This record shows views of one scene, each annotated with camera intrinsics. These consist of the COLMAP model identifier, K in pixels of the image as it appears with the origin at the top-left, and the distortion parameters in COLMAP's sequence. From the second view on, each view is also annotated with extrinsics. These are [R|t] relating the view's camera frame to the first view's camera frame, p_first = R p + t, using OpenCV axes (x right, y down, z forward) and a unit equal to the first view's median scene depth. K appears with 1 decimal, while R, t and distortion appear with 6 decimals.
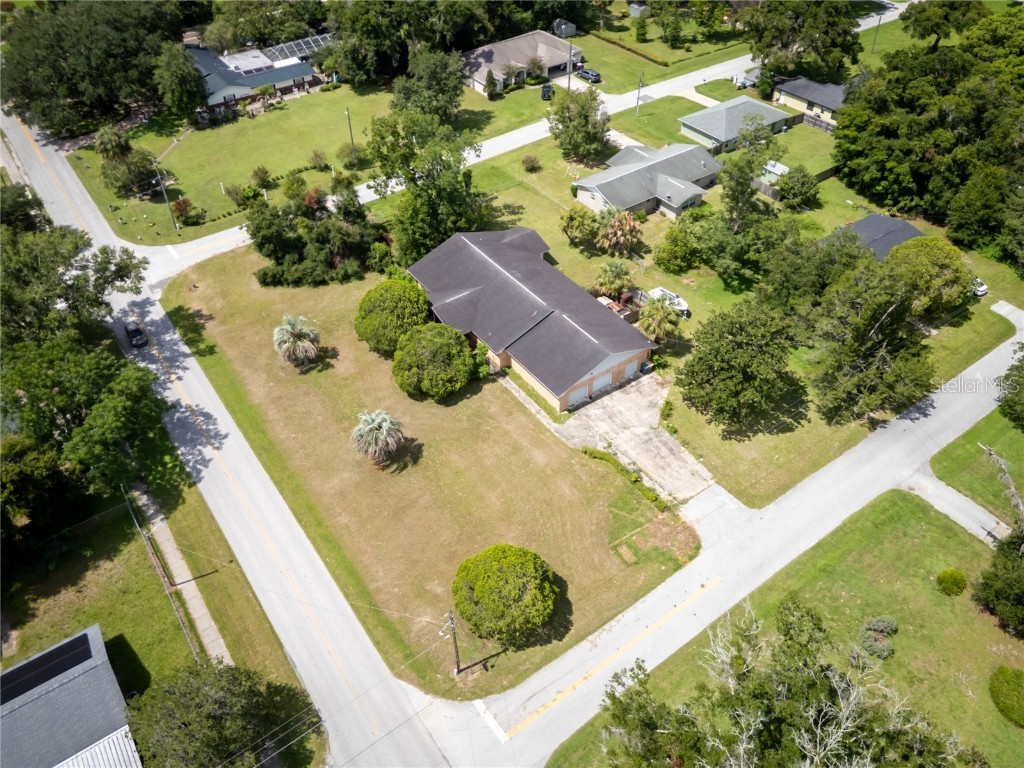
lens RADIAL K [[772.0, 0, 512.0], [0, 772.0, 384.0], [0, 0, 1]] dist [0.046513, -0.004008]
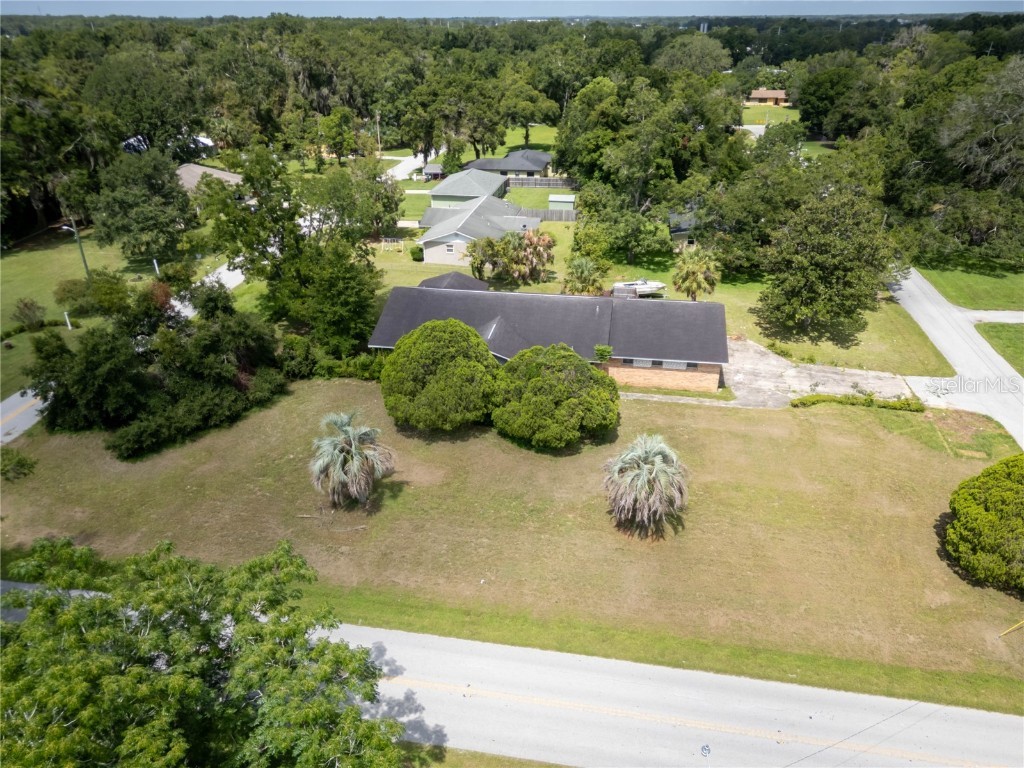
lens RADIAL K [[729.8, 0, 512.0], [0, 729.8, 384.0], [0, 0, 1]] dist [0.031974, -0.000988]
pose [[0.705056, -0.310355, 0.637634, -0.546023], [0.479199, 0.871309, -0.105778, 0.010476], [-0.522747, 0.380133, 0.763043, 0.546066]]
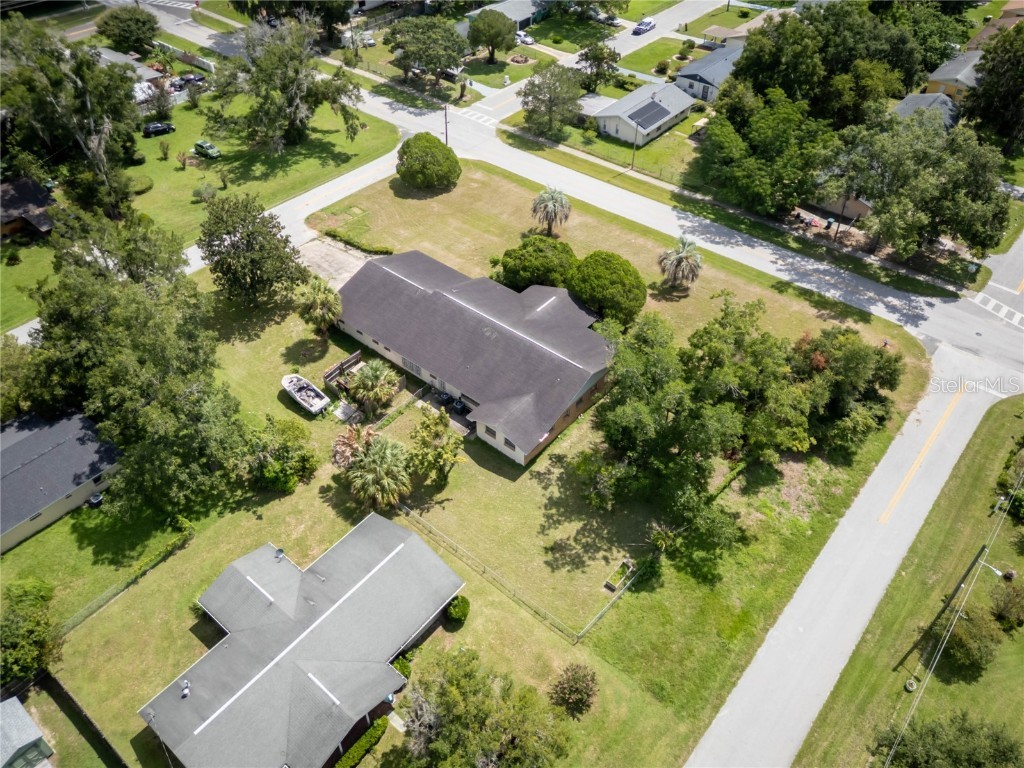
lens RADIAL K [[772.0, 0, 512.0], [0, 772.0, 384.0], [0, 0, 1]] dist [0.046513, -0.004008]
pose [[-0.964995, 0.192259, -0.178385, 0.154853], [-0.167157, 0.073251, 0.983205, -1.061760], [0.202097, 0.978607, -0.038550, 1.219500]]
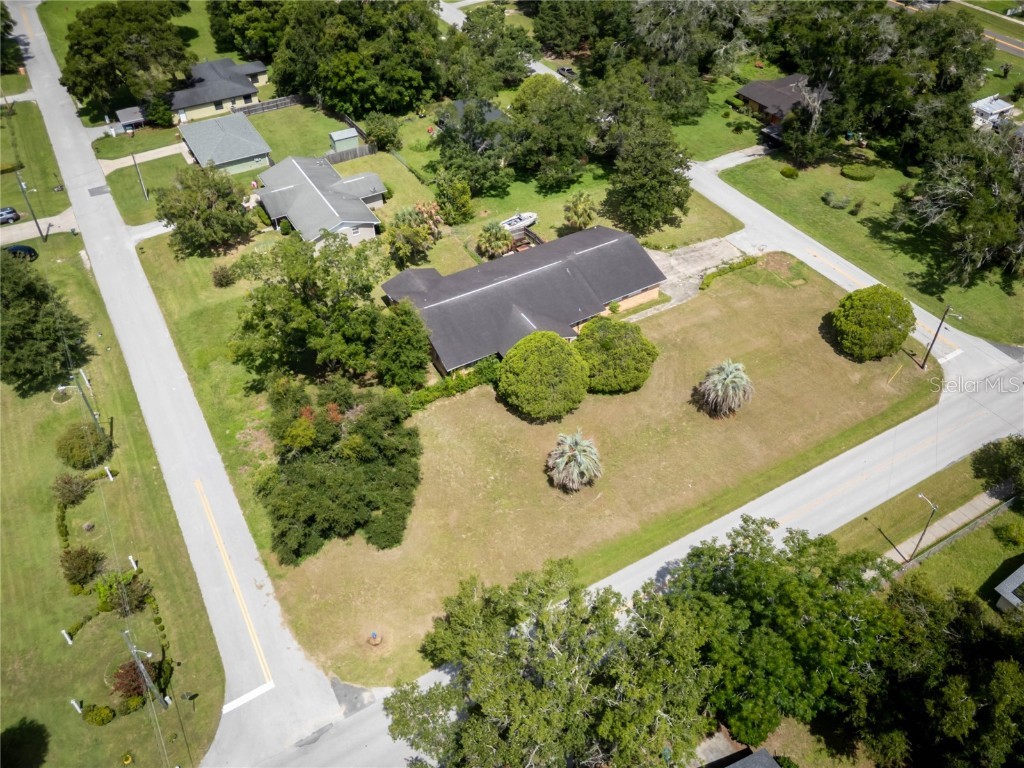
lens RADIAL K [[772.0, 0, 512.0], [0, 772.0, 384.0], [0, 0, 1]] dist [0.046513, -0.004008]
pose [[0.091916, -0.671816, 0.734993, -0.878741], [0.686697, 0.577291, 0.441794, -0.538991], [-0.721109, 0.464110, 0.514396, 0.628134]]
